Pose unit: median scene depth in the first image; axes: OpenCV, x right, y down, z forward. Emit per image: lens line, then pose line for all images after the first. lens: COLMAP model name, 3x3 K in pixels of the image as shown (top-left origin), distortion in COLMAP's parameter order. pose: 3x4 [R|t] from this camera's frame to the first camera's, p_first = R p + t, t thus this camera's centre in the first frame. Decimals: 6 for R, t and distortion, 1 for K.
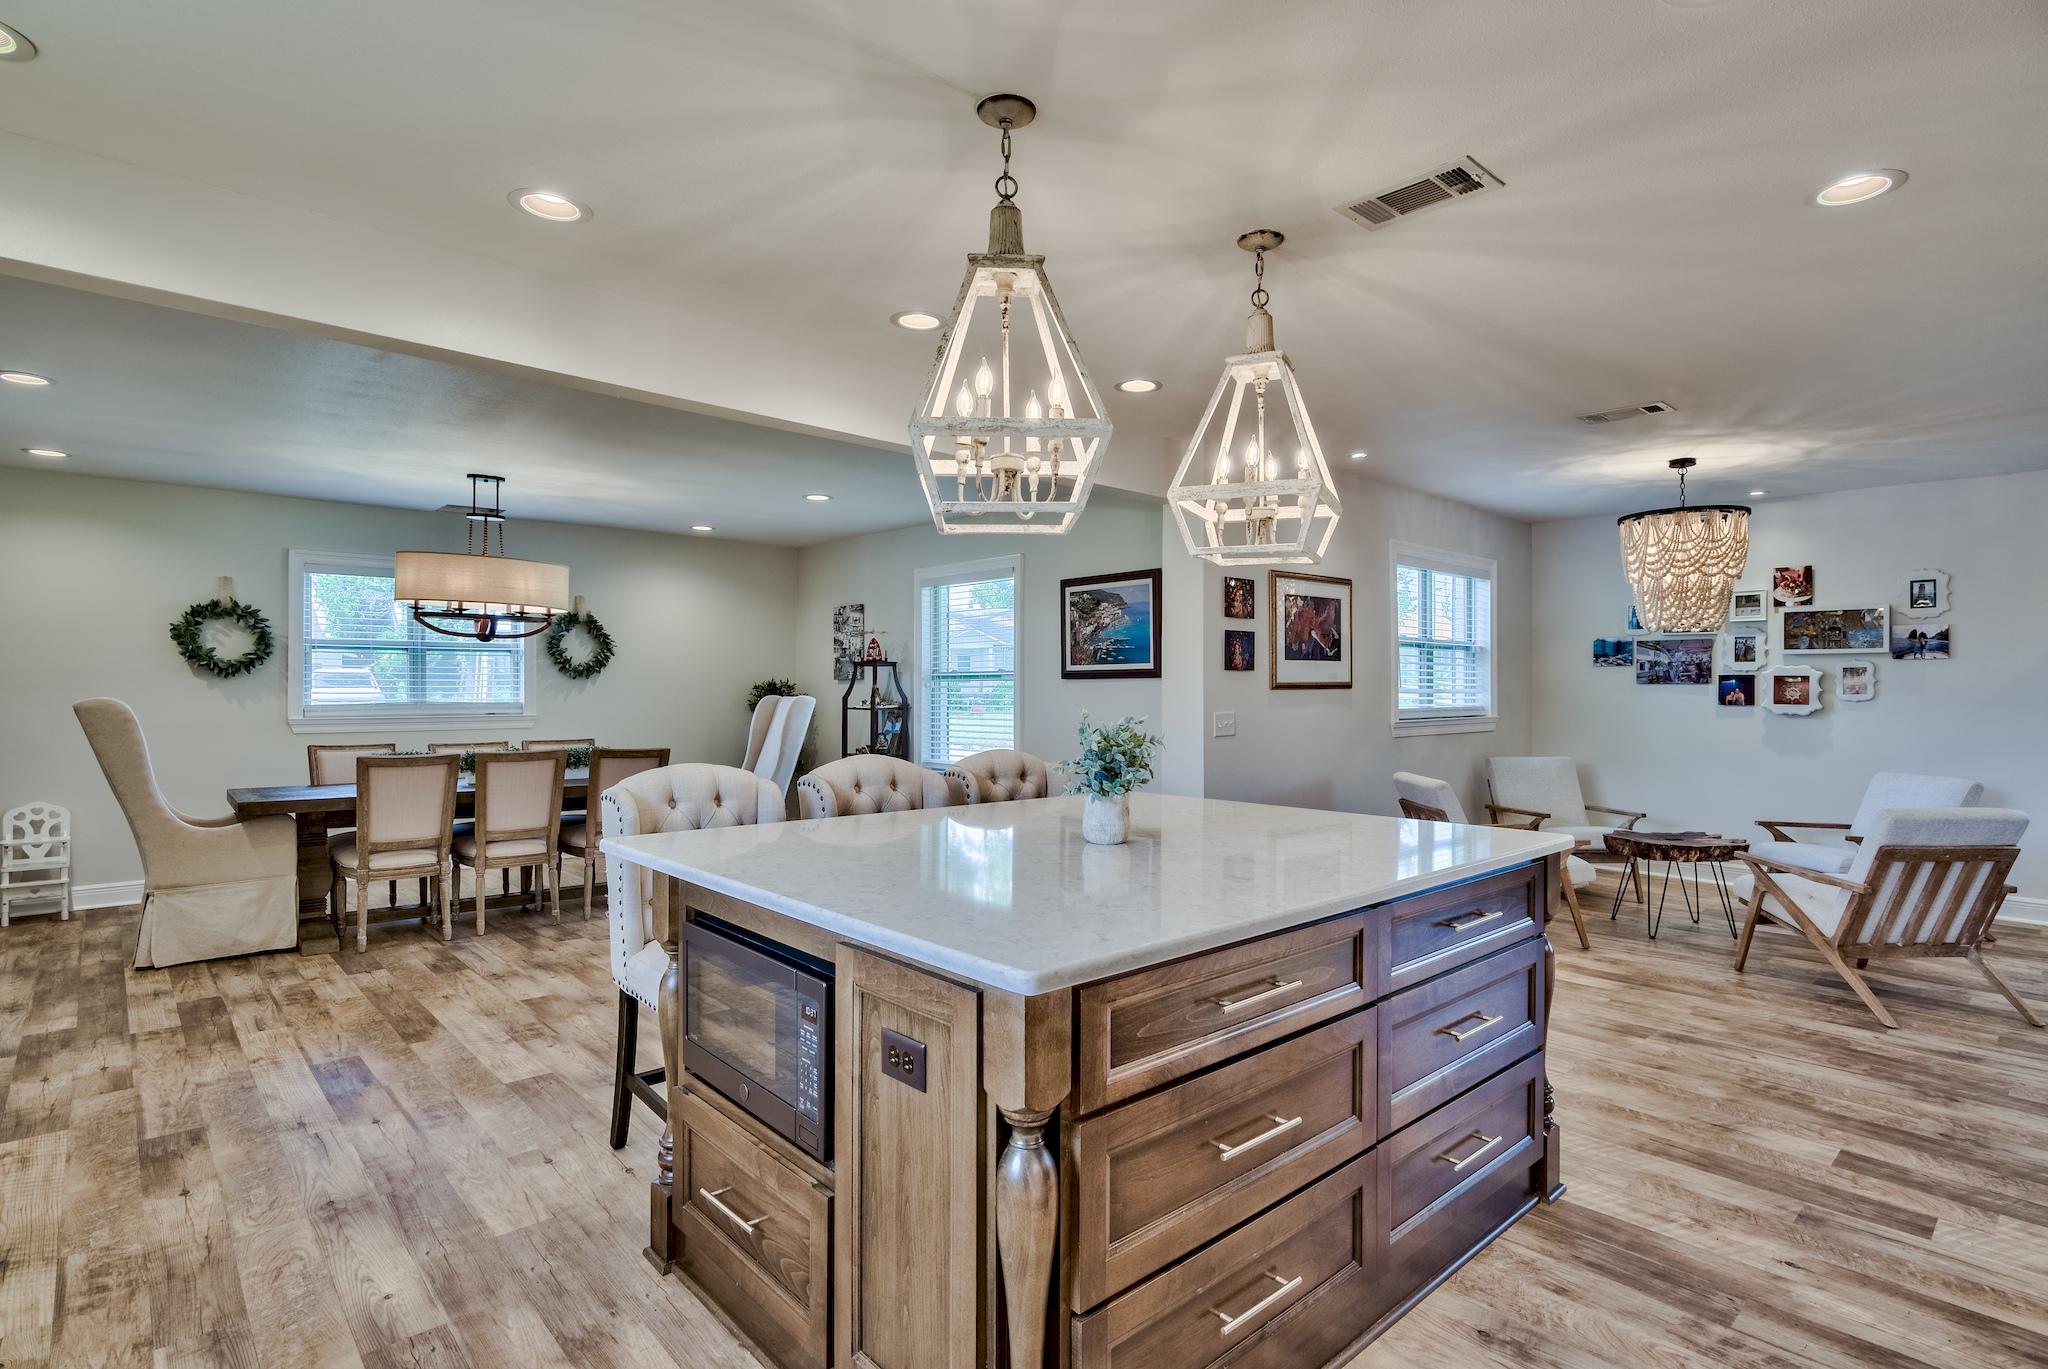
lens RADIAL K [[1005.1, 0, 1009.6], [0, 1005.1, 684.6], [0, 0, 1]] dist [0.001361, -0.001060]
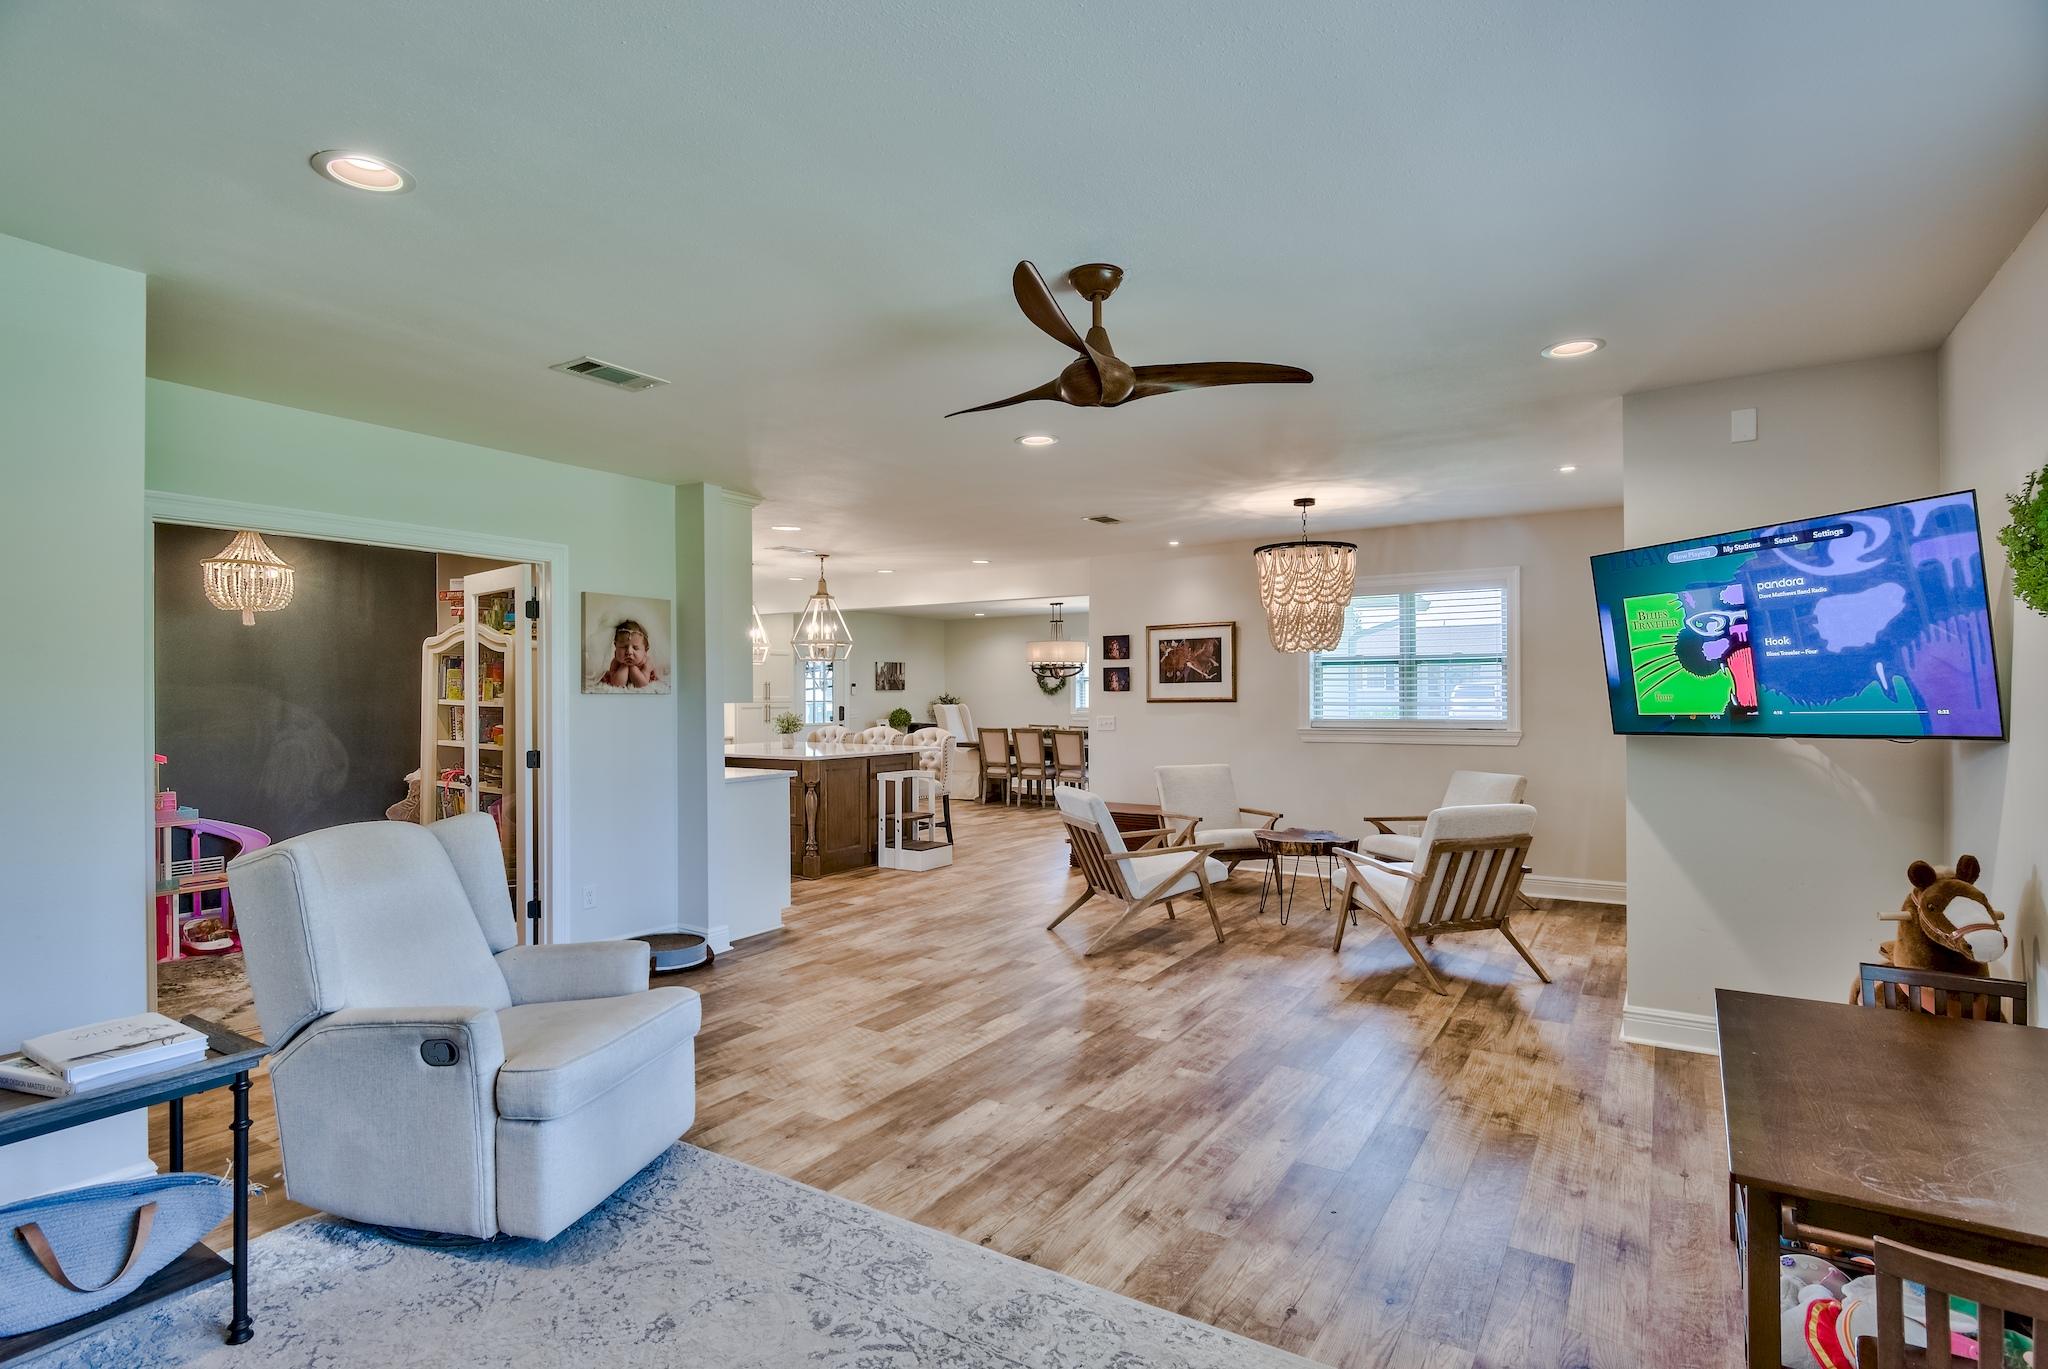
lens RADIAL K [[1005.1, 0, 1055.4], [0, 1005.1, 692.6], [0, 0, 1]] dist [0.001361, -0.001060]
pose [[0.298778, -0.005569, -0.954306, 1.505462], [0.007066, 0.999968, -0.003623, -0.005235], [0.954297, -0.005661, 0.298808, 0.347226]]
